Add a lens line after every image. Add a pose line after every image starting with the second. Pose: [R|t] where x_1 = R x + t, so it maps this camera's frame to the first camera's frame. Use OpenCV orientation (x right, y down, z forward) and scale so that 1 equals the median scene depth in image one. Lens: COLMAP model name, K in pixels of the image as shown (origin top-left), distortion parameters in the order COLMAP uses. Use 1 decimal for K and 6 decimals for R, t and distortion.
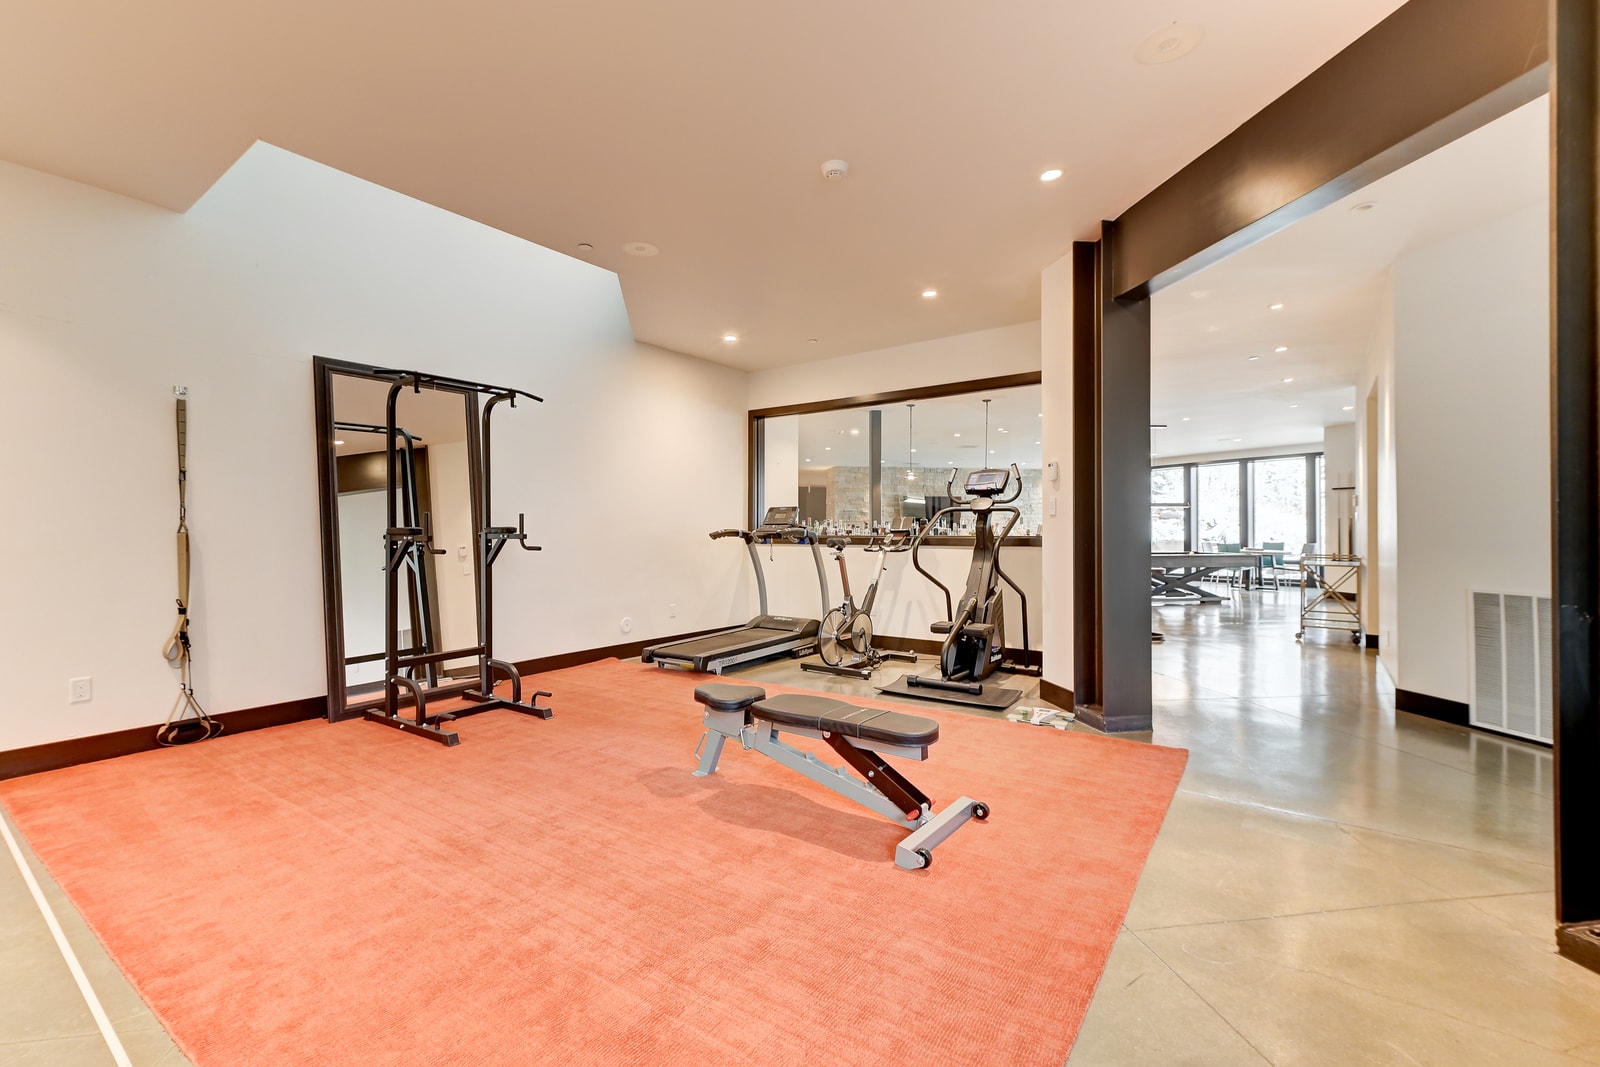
lens RADIAL K [[691.4, 0, 800.1], [0, 691.4, 536.1], [0, 0, 1]] dist [0.005074, -0.000566]
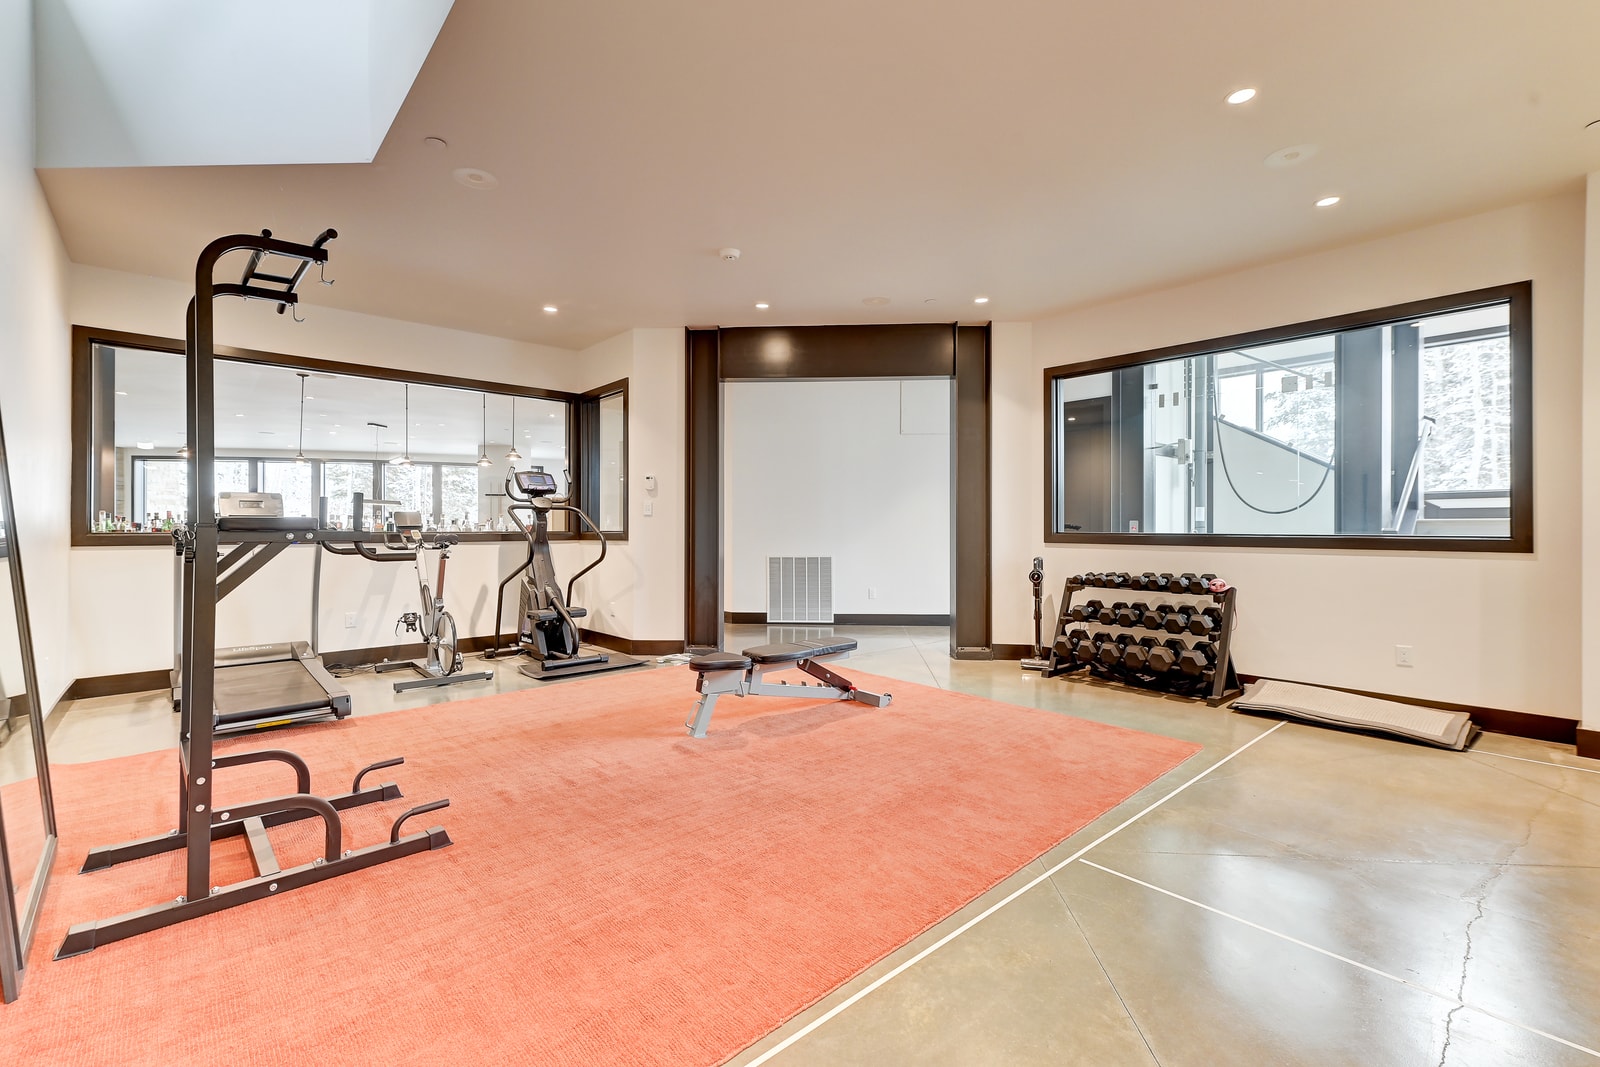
lens RADIAL K [[691.4, 0, 798.8], [0, 691.4, 524.6], [0, 0, 1]] dist [0.005074, -0.000566]
pose [[0.209138, 0.008249, 0.977851, -0.740985], [0.009915, 0.999895, -0.010556, 0.005334], [-0.977836, 0.011903, 0.209035, 0.361440]]
